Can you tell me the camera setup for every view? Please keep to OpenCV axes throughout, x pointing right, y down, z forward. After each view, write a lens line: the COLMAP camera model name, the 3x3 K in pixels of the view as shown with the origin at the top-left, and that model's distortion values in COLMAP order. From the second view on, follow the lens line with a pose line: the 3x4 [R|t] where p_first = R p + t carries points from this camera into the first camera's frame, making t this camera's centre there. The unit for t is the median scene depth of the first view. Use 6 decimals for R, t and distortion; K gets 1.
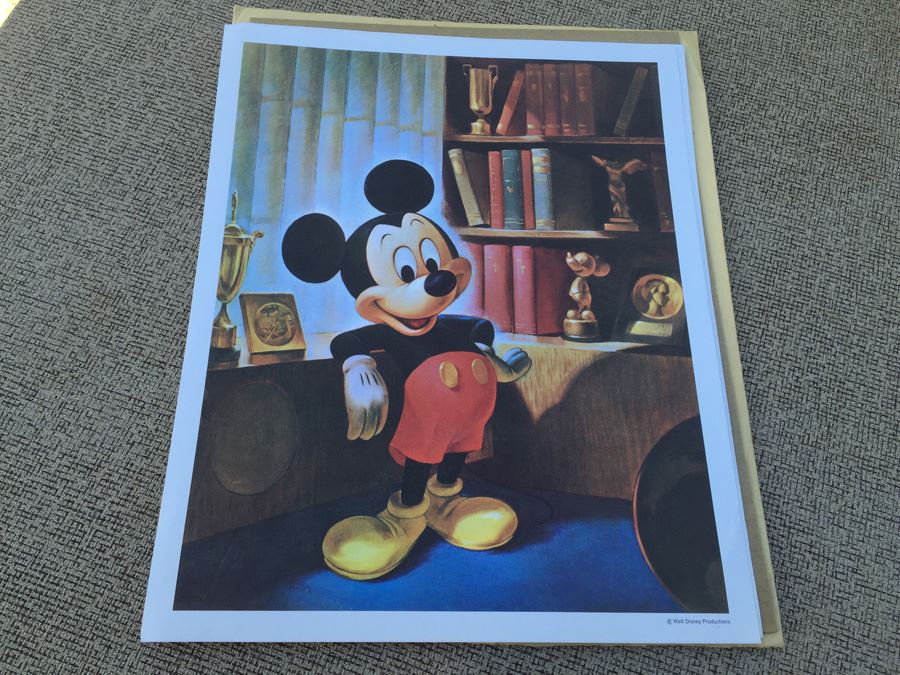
lens RADIAL K [[859.9, 0, 448.9], [0, 859.9, 308.5], [0, 0, 1]] dist [0.103089, -0.250053]
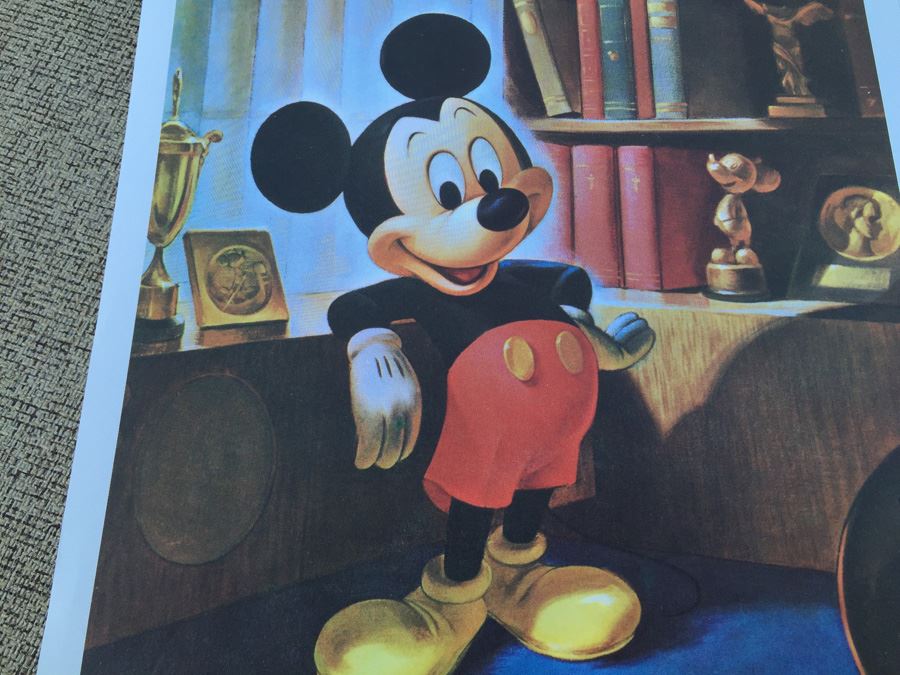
lens RADIAL K [[859.9, 0, 448.9], [0, 859.9, 308.5], [0, 0, 1]] dist [0.103089, -0.250053]
pose [[0.997920, -0.012583, -0.063230, -0.010694], [0.017646, 0.996626, 0.080164, -0.008744], [0.062008, -0.081113, 0.994774, 0.383749]]
